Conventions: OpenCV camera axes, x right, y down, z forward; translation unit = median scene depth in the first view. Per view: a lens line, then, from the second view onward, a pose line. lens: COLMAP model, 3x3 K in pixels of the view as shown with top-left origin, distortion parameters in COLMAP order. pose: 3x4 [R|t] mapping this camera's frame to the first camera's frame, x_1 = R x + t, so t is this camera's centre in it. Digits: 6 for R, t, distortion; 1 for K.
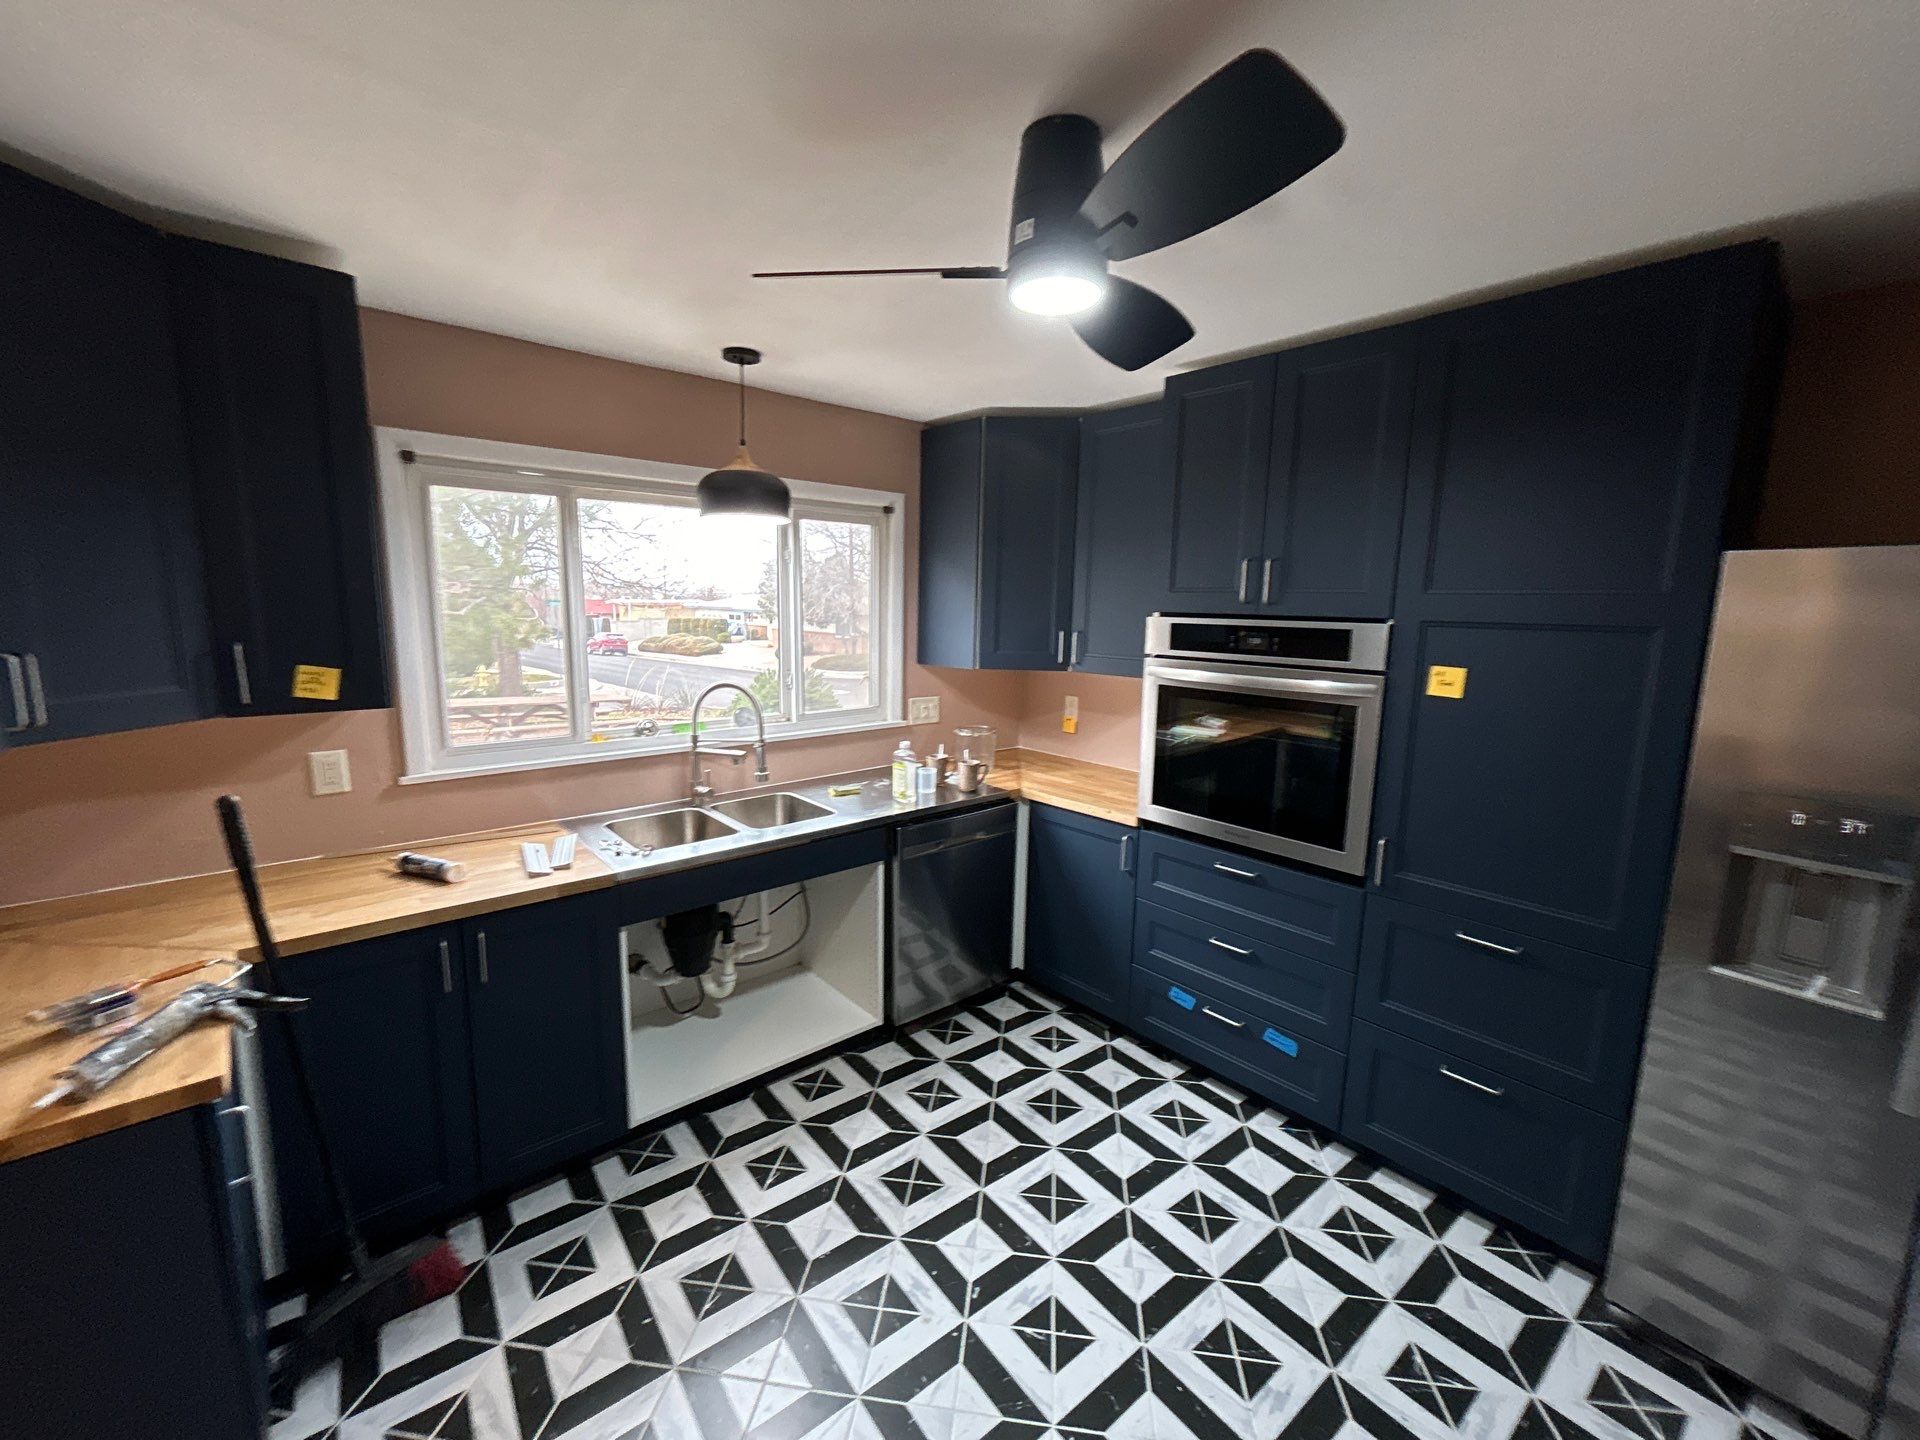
lens RADIAL K [[772.1, 0, 960.0], [0, 772.1, 720.0], [0, 0, 1]] dist [-0.013297, 0.004644]
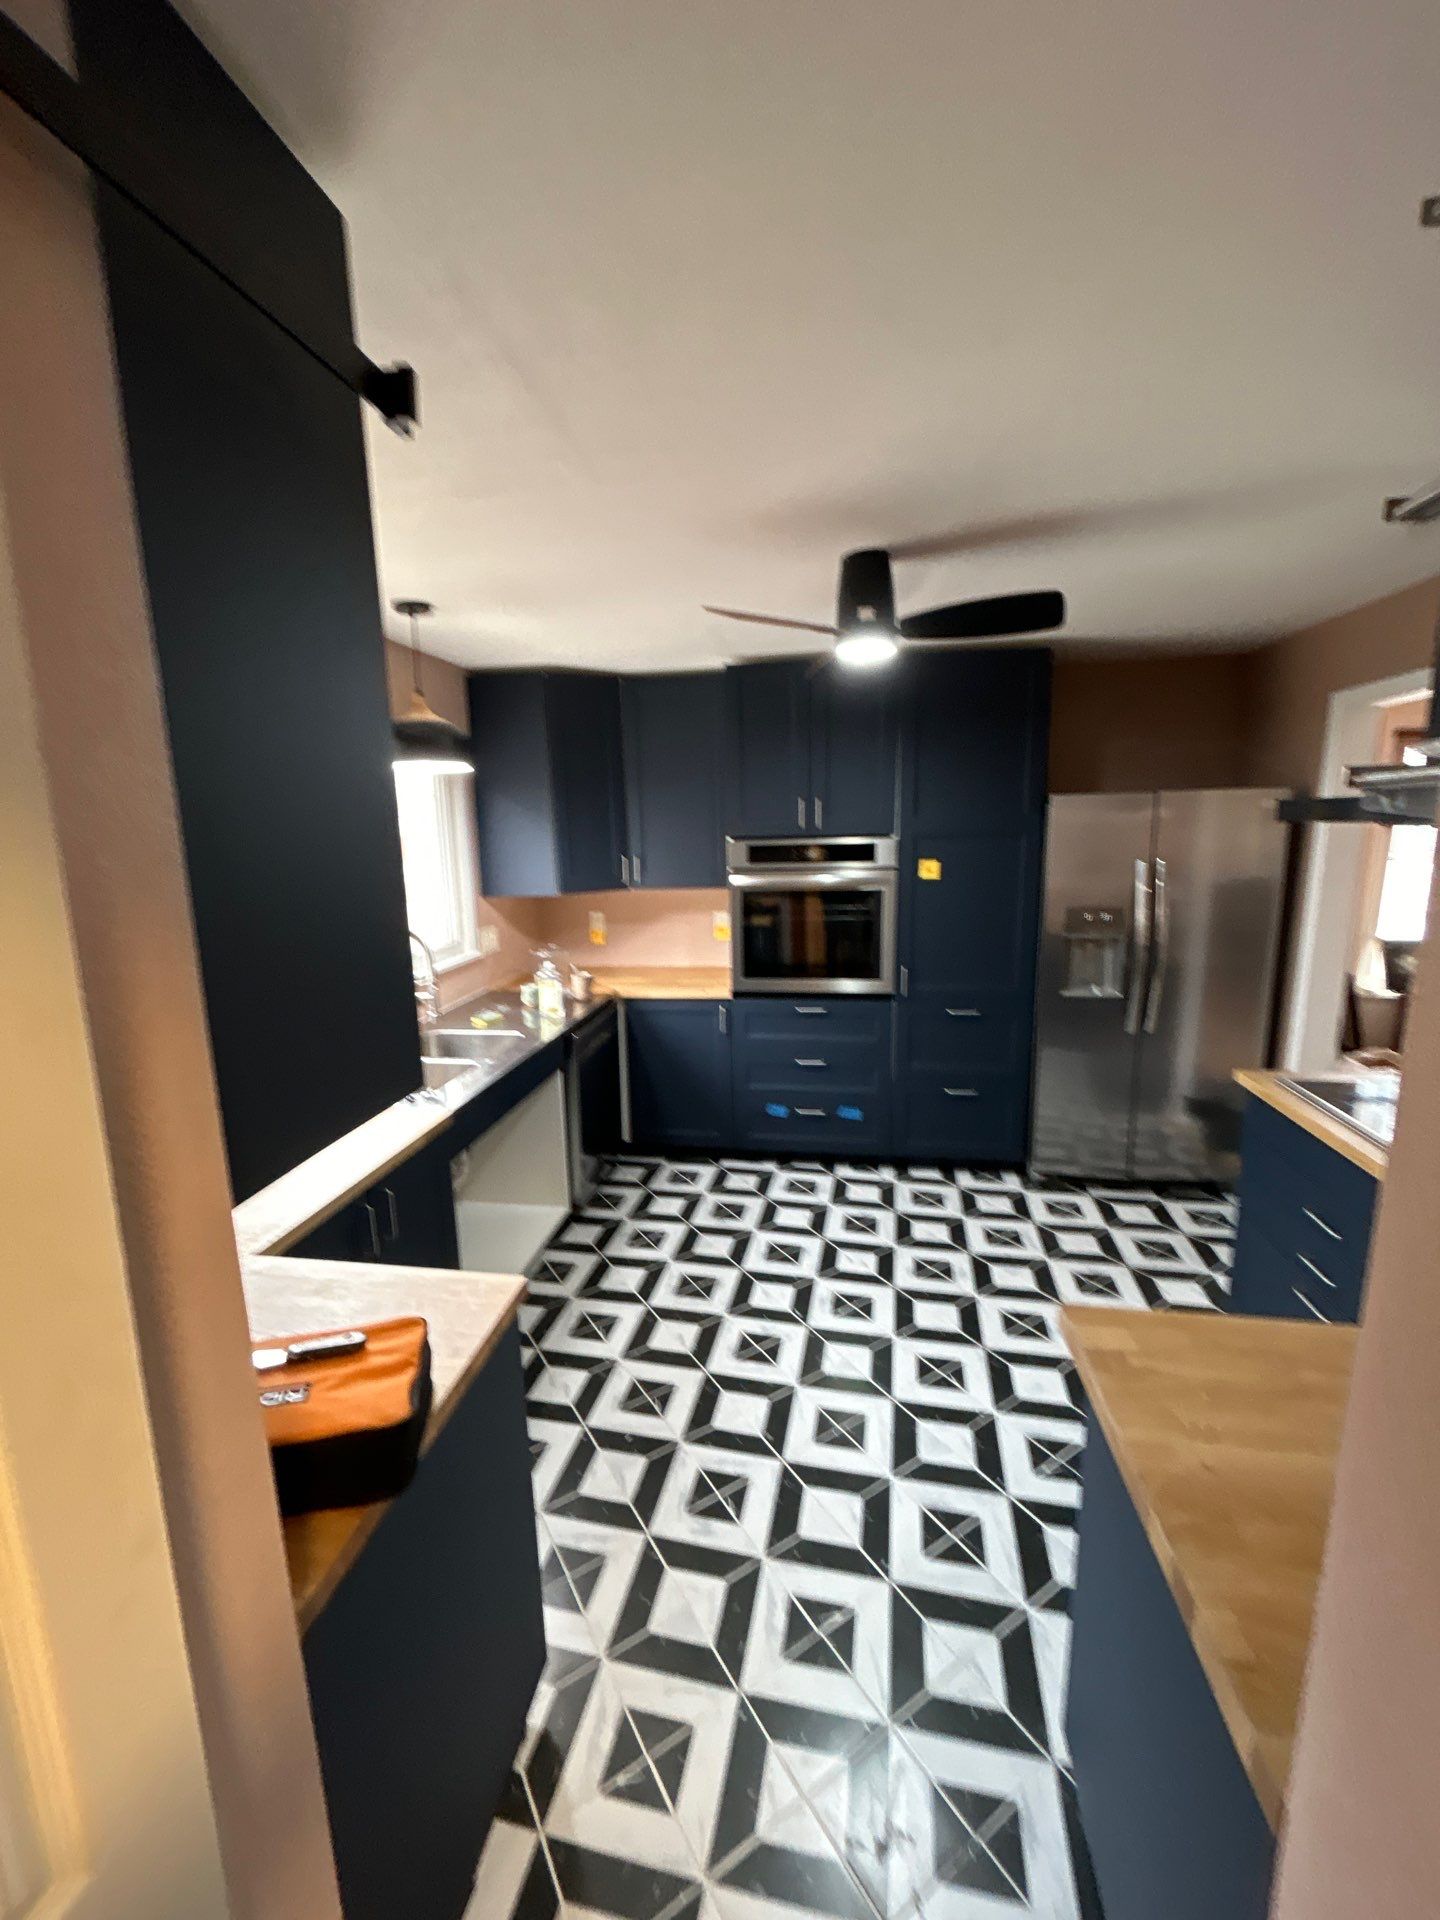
lens RADIAL K [[772.1, 0, 720.0], [0, 772.1, 960.0], [0, 0, 1]] dist [-0.013297, 0.004644]
pose [[0.769890, -0.145703, 0.621321, -0.675120], [0.131098, 0.988933, 0.069464, -0.024461], [-0.624566, 0.027974, 0.780471, -0.045925]]
